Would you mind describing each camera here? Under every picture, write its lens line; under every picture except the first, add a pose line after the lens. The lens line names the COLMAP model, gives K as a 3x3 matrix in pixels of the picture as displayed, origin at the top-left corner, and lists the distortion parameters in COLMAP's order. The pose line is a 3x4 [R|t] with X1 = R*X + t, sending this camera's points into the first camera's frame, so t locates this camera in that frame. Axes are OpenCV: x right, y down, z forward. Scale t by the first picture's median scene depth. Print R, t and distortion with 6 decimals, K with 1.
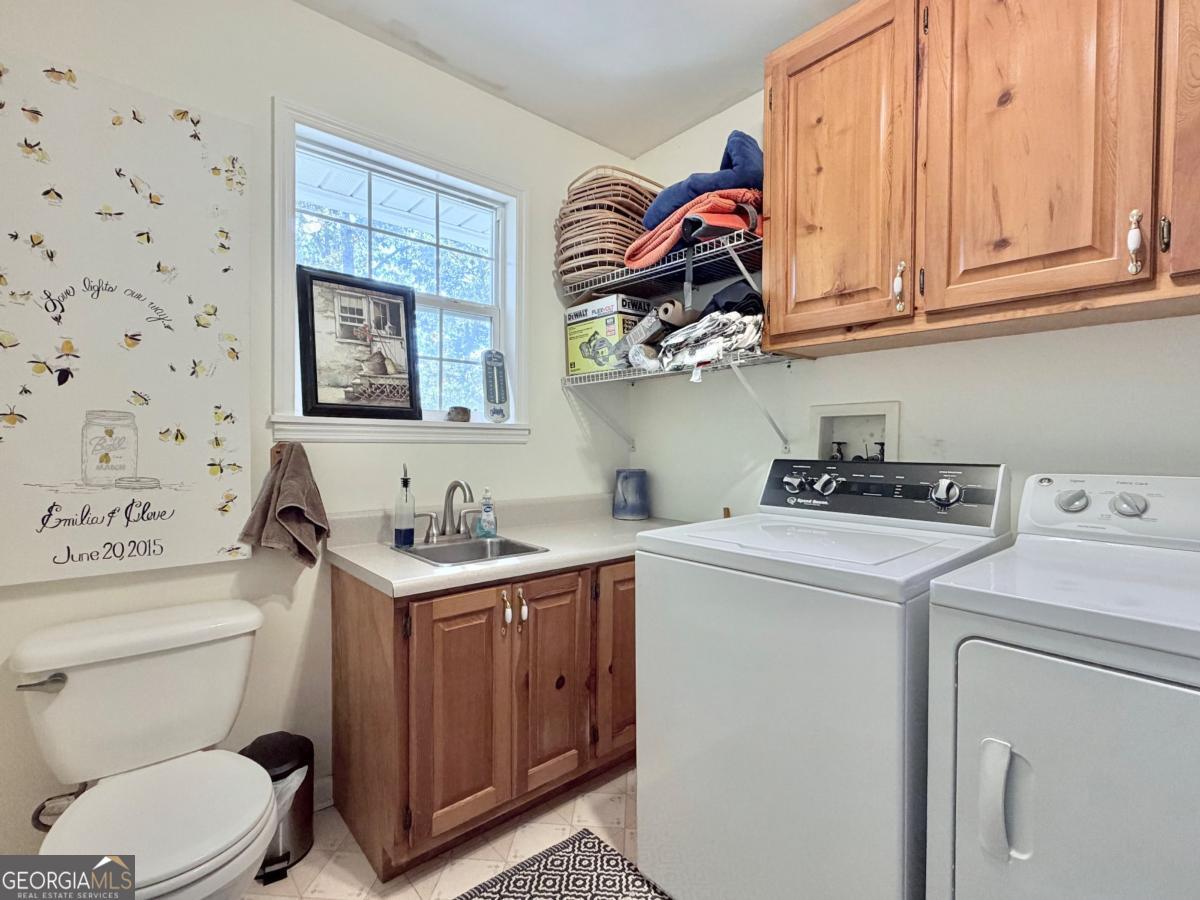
lens RADIAL K [[560.7, 0, 601.1], [0, 560.7, 450.2], [0, 0, 1]] dist [-0.001596, -0.000442]
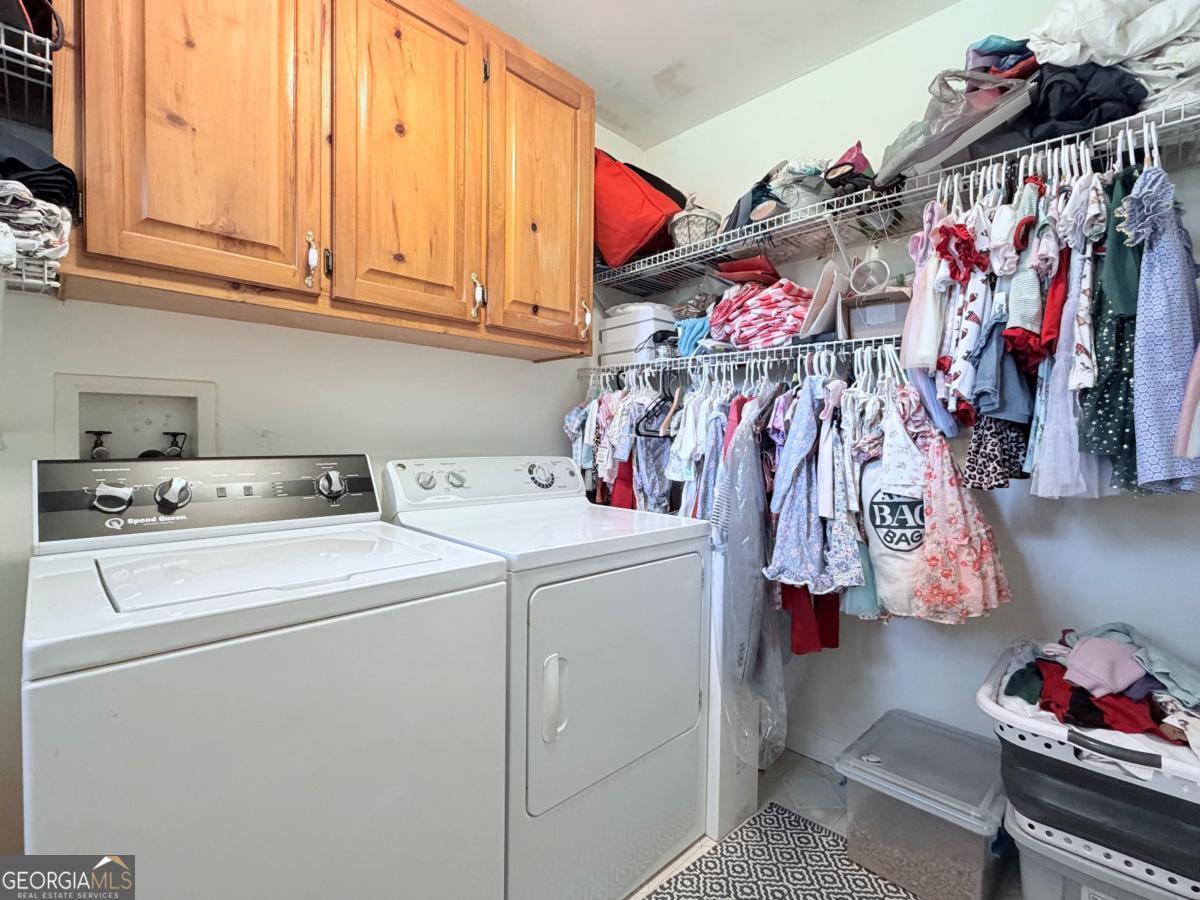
lens RADIAL K [[560.7, 0, 601.3], [0, 560.7, 449.8], [0, 0, 1]] dist [-0.001596, -0.000442]
pose [[-0.063644, -0.026561, 0.997619, -0.377000], [0.004075, 0.999631, 0.026874, -0.009862], [-0.997964, 0.005776, -0.063513, 0.566613]]
